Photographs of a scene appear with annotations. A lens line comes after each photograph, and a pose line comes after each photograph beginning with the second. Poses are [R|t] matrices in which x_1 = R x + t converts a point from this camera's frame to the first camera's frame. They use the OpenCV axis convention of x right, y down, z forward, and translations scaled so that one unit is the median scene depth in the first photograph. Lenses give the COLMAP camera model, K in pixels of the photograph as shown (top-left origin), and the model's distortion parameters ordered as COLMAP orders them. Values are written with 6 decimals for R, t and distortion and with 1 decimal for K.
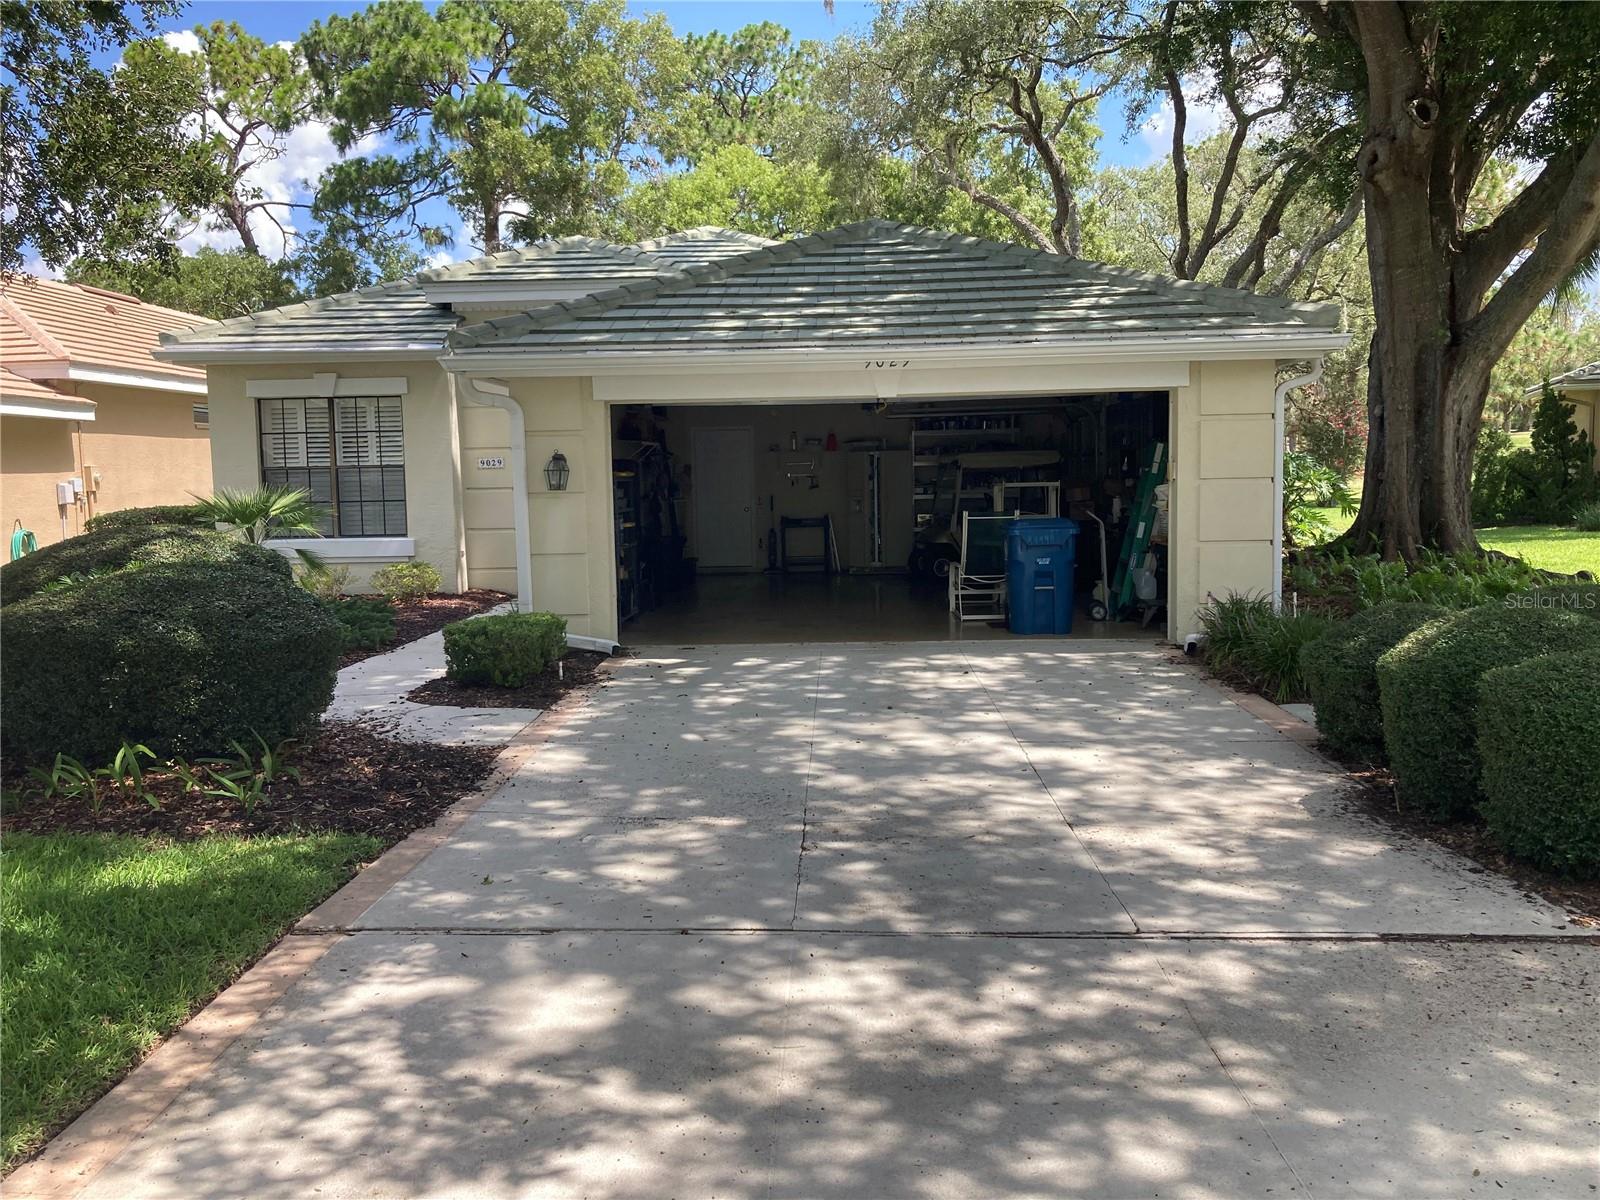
lens RADIAL K [[1299.2, 0, 794.4], [0, 1299.2, 586.6], [0, 0, 1]] dist [0.044555, -0.069911]
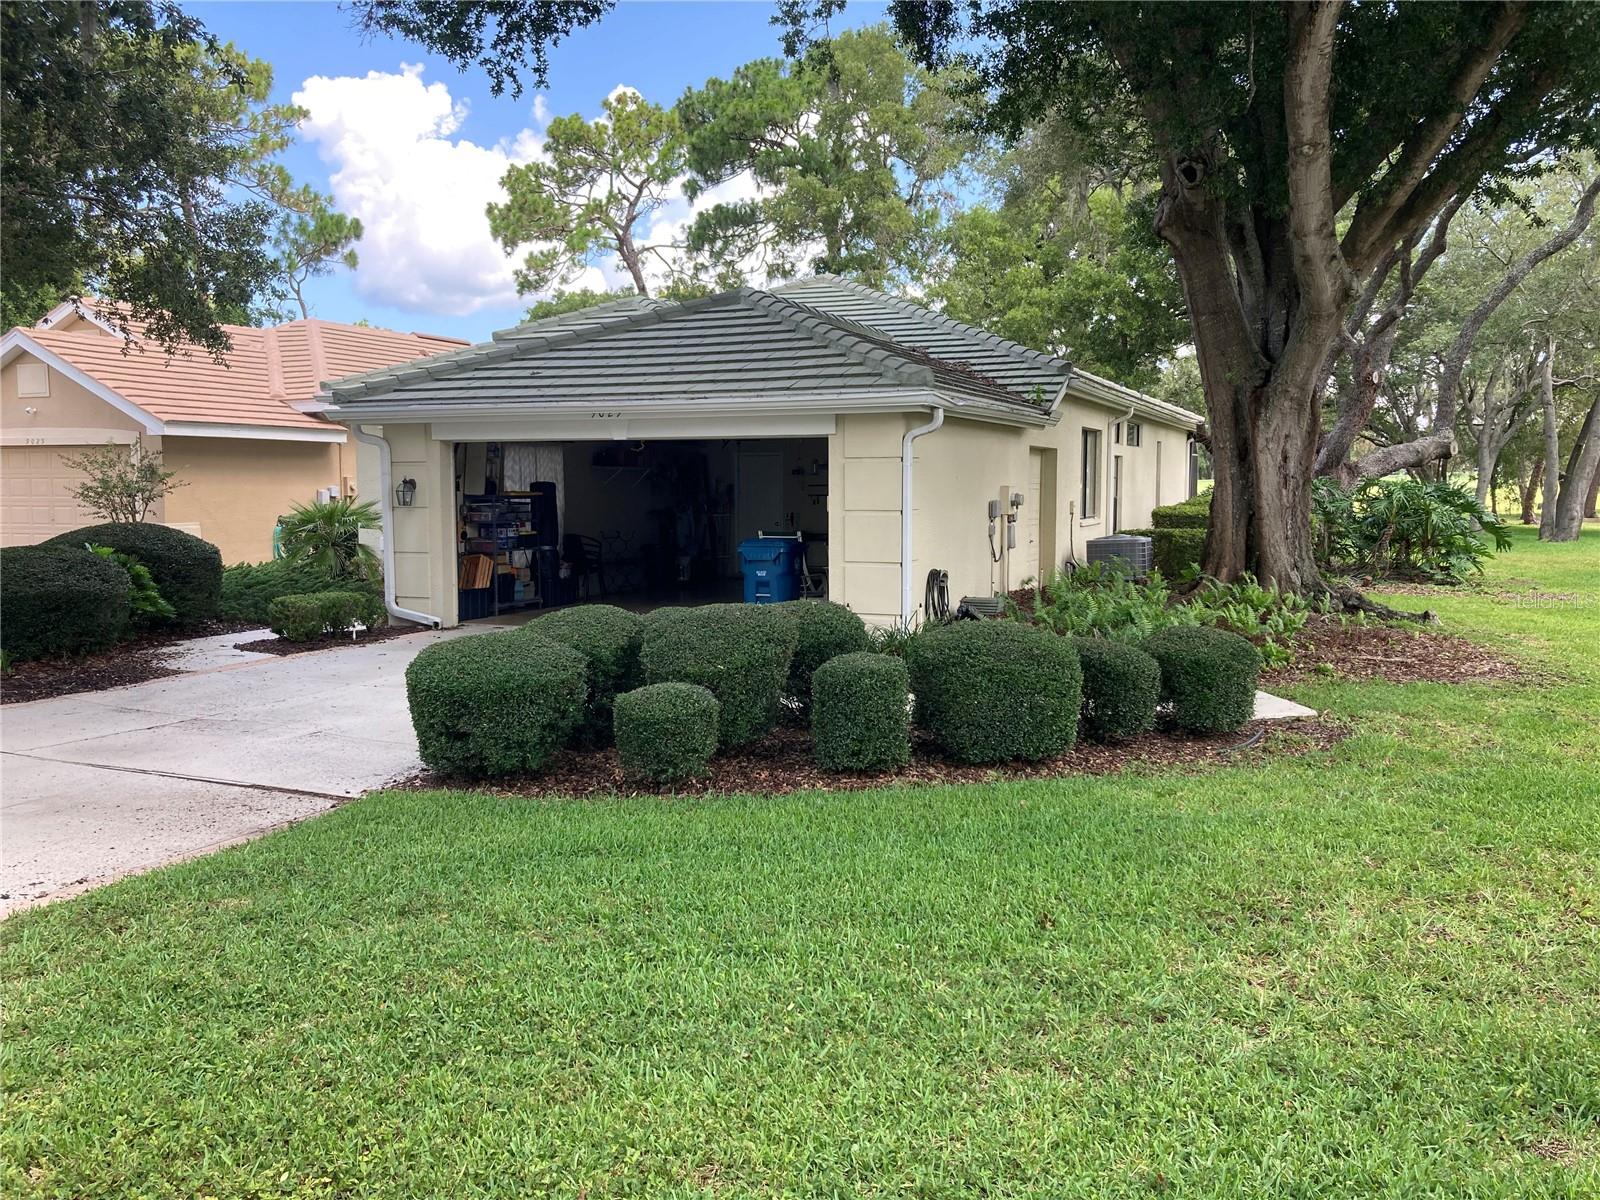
lens RADIAL K [[1299.2, 0, 794.4], [0, 1299.2, 586.6], [0, 0, 1]] dist [0.044555, -0.069911]
pose [[0.934671, 0.046110, -0.352512, 0.505492], [-0.048710, 0.998812, 0.001495, -0.007664], [0.352162, 0.015773, 0.935806, -0.104379]]
